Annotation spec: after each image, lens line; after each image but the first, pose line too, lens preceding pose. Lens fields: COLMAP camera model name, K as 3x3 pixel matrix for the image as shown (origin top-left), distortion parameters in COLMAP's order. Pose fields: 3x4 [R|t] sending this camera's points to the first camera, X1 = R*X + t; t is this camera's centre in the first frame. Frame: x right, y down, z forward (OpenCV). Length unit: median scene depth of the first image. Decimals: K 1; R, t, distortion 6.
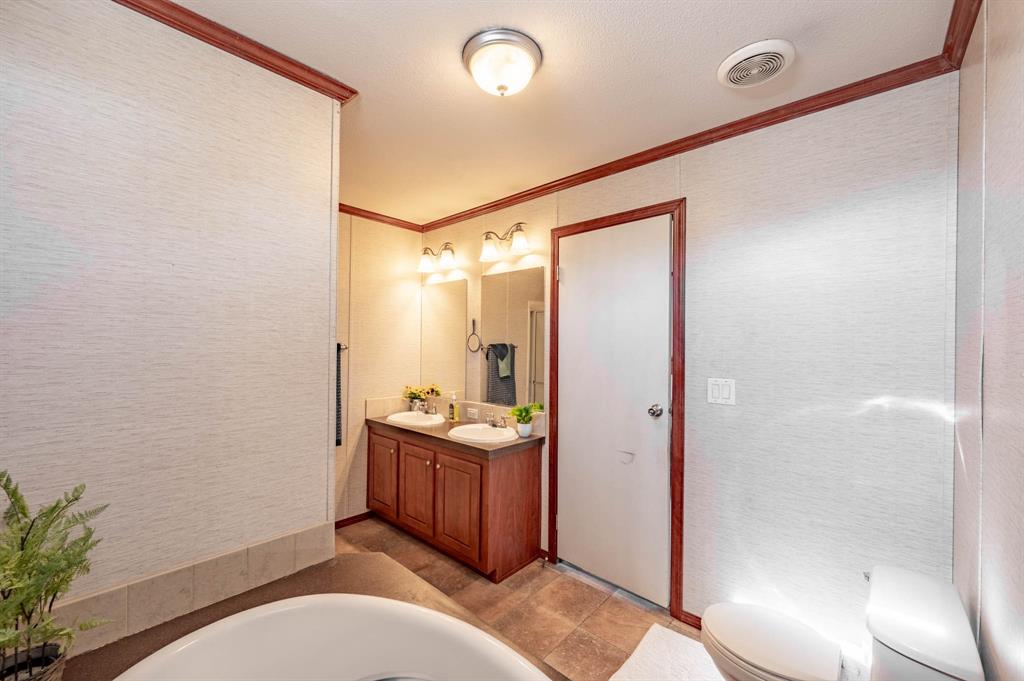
lens RADIAL K [[401.7, 0, 509.1], [0, 401.7, 345.7], [0, 0, 1]] dist [-0.002978, 0.000701]
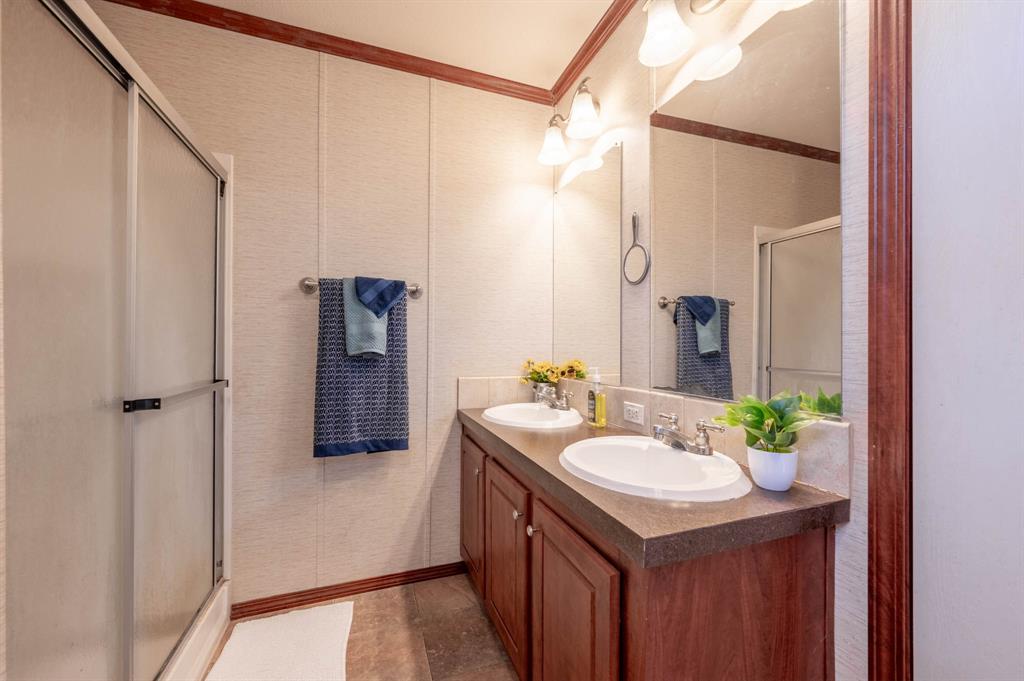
lens RADIAL K [[401.7, 0, 515.2], [0, 401.7, 344.4], [0, 0, 1]] dist [-0.002978, 0.000701]
pose [[0.893032, -0.005747, -0.449956, -0.001441], [0.003572, 0.999977, -0.005683, 0.088547], [0.449979, 0.003468, 0.893033, 0.503559]]
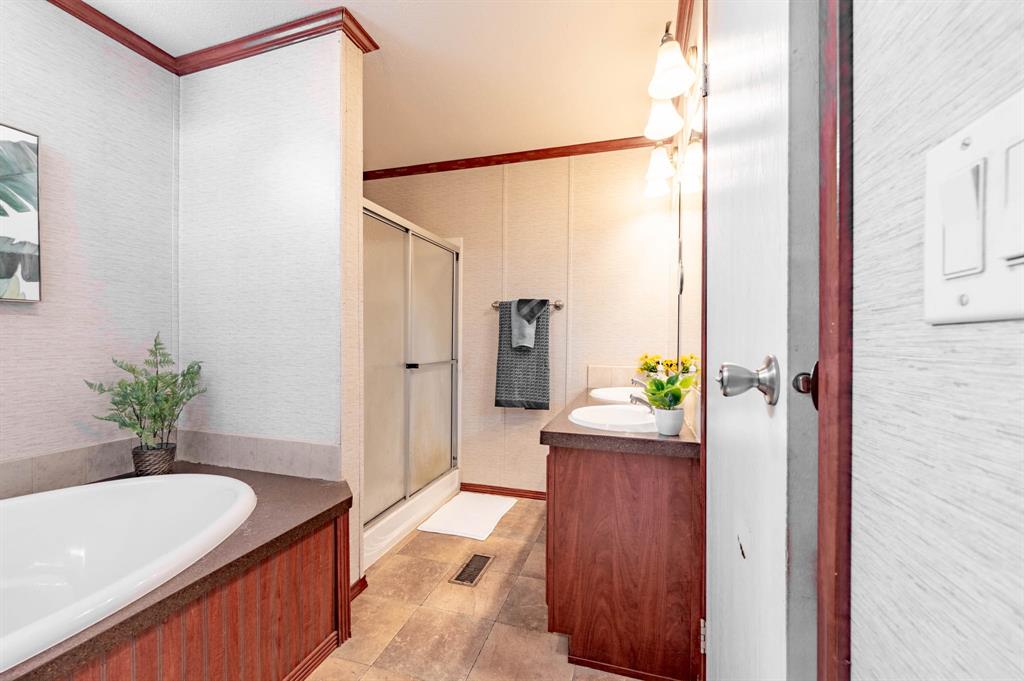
lens RADIAL K [[401.7, 0, 516.8], [0, 401.7, 344.4], [0, 0, 1]] dist [-0.002978, 0.000701]
pose [[0.441889, 0.002384, -0.897067, 0.353488], [-0.006122, 0.999981, -0.000359, 0.092787], [0.897049, 0.005650, 0.441895, 0.498839]]
